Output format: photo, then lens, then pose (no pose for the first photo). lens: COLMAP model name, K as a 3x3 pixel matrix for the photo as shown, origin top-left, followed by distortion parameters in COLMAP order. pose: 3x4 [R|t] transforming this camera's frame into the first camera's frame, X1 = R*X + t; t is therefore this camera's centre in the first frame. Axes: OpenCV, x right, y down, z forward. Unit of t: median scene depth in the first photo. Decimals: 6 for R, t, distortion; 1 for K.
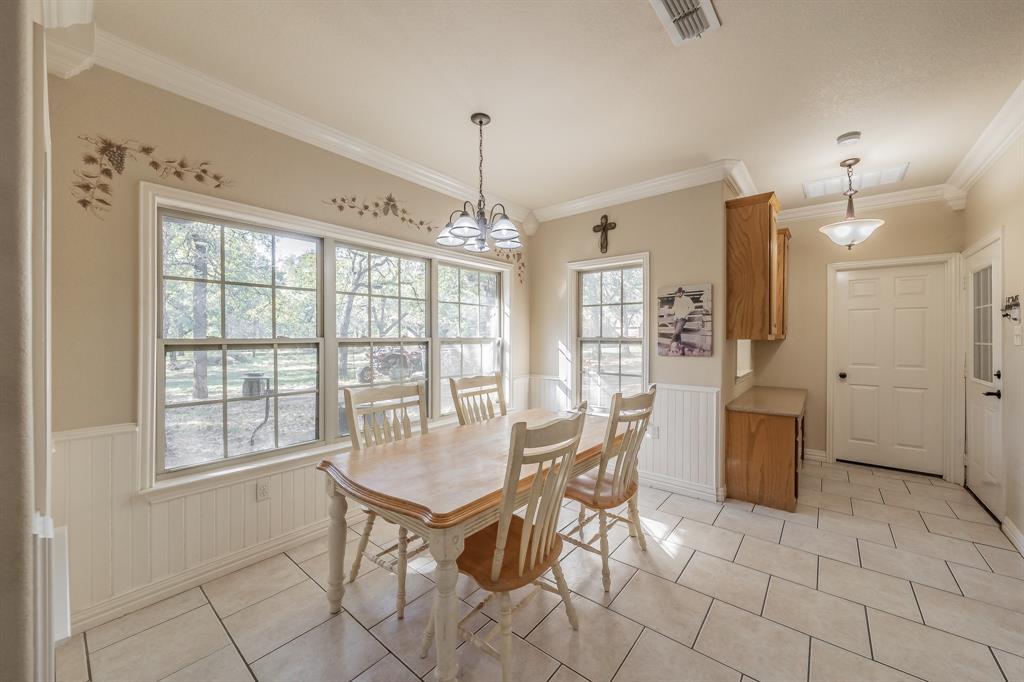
lens RADIAL K [[377.7, 0, 531.1], [0, 377.7, 337.9], [0, 0, 1]] dist [-0.001505, -0.000424]
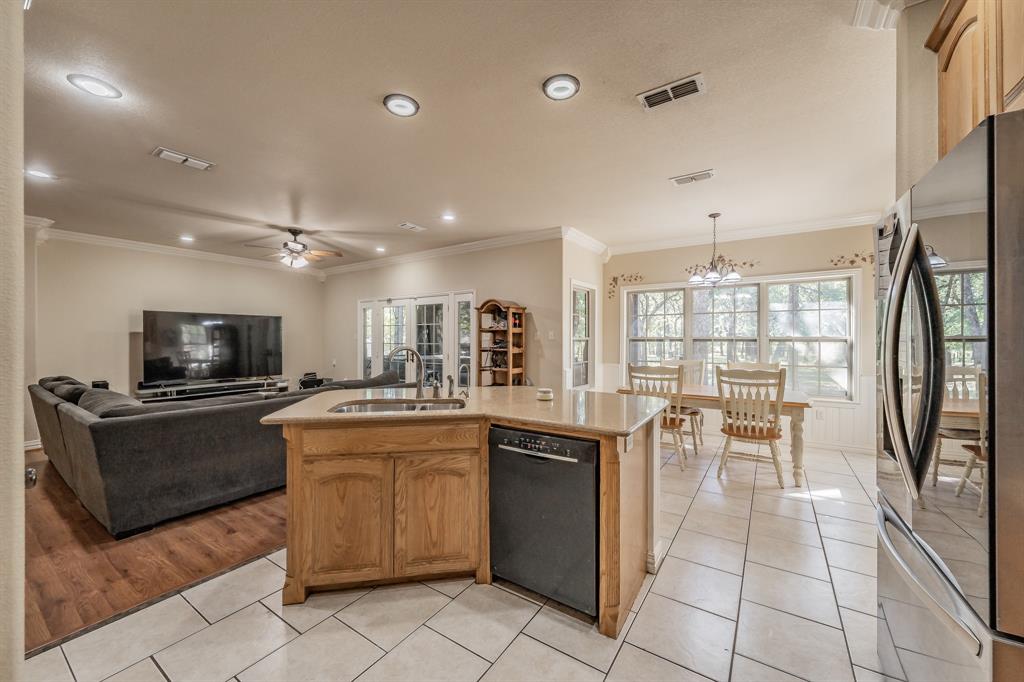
lens RADIAL K [[387.0, 0, 513.1], [0, 387.0, 335.2], [0, 0, 1]] dist [0.001608, -0.000012]
pose [[0.083583, 0.001254, -0.996500, 1.401679], [0.005258, 0.999985, 0.001699, -0.016165], [0.996487, -0.005382, 0.083575, -0.105451]]
